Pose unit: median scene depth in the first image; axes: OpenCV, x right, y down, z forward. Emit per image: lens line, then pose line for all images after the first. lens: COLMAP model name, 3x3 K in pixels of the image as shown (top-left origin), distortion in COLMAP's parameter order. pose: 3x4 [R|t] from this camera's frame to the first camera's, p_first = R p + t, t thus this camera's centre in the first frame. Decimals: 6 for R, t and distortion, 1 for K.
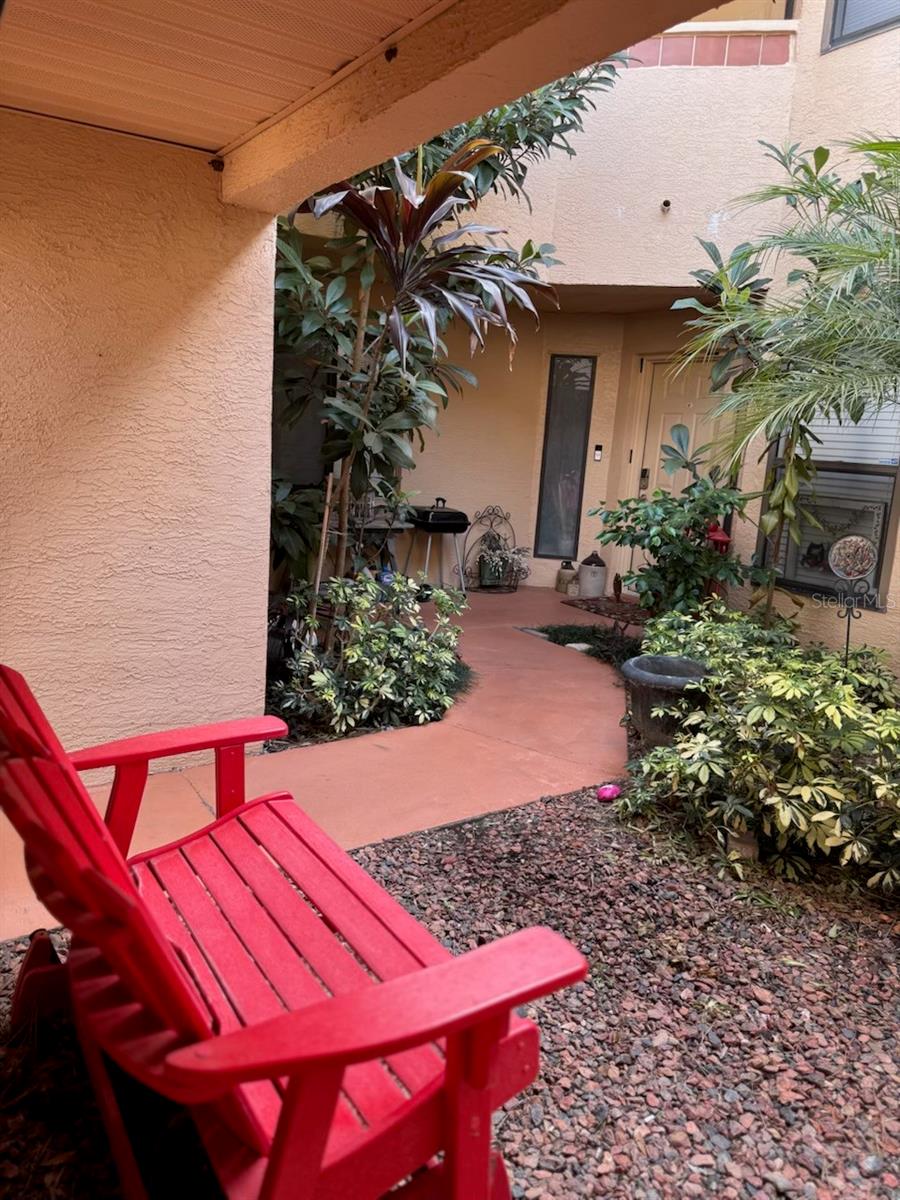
lens RADIAL K [[846.1, 0, 444.9], [0, 846.1, 600.7], [0, 0, 1]] dist [0.041223, -0.000137]
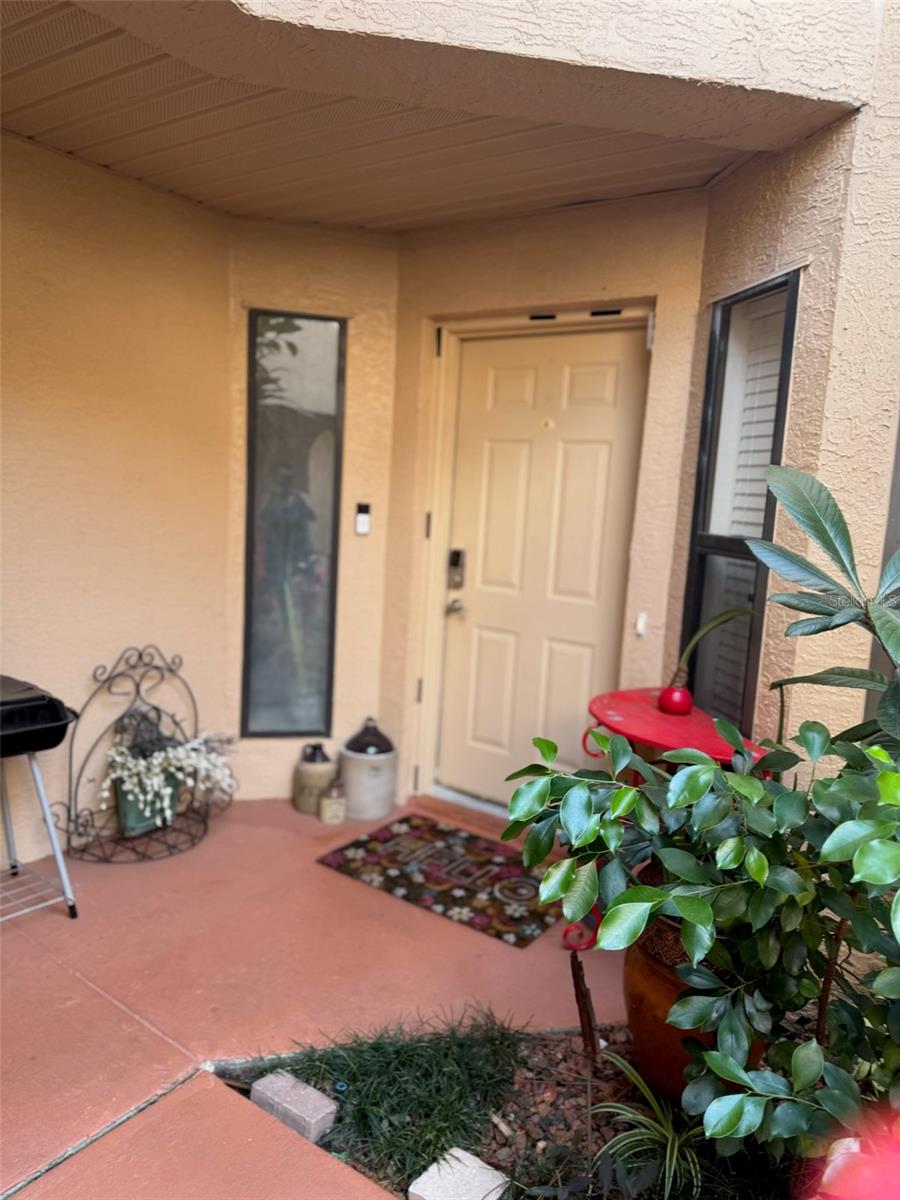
lens RADIAL K [[846.1, 0, 450.0], [0, 846.1, 607.7], [0, 0, 1]] dist [0.041223, -0.000137]
pose [[0.923347, -0.061945, 0.378937, 0.040084], [0.078148, 0.996562, -0.027515, -0.106484], [-0.375930, 0.055019, 0.925013, 0.537203]]
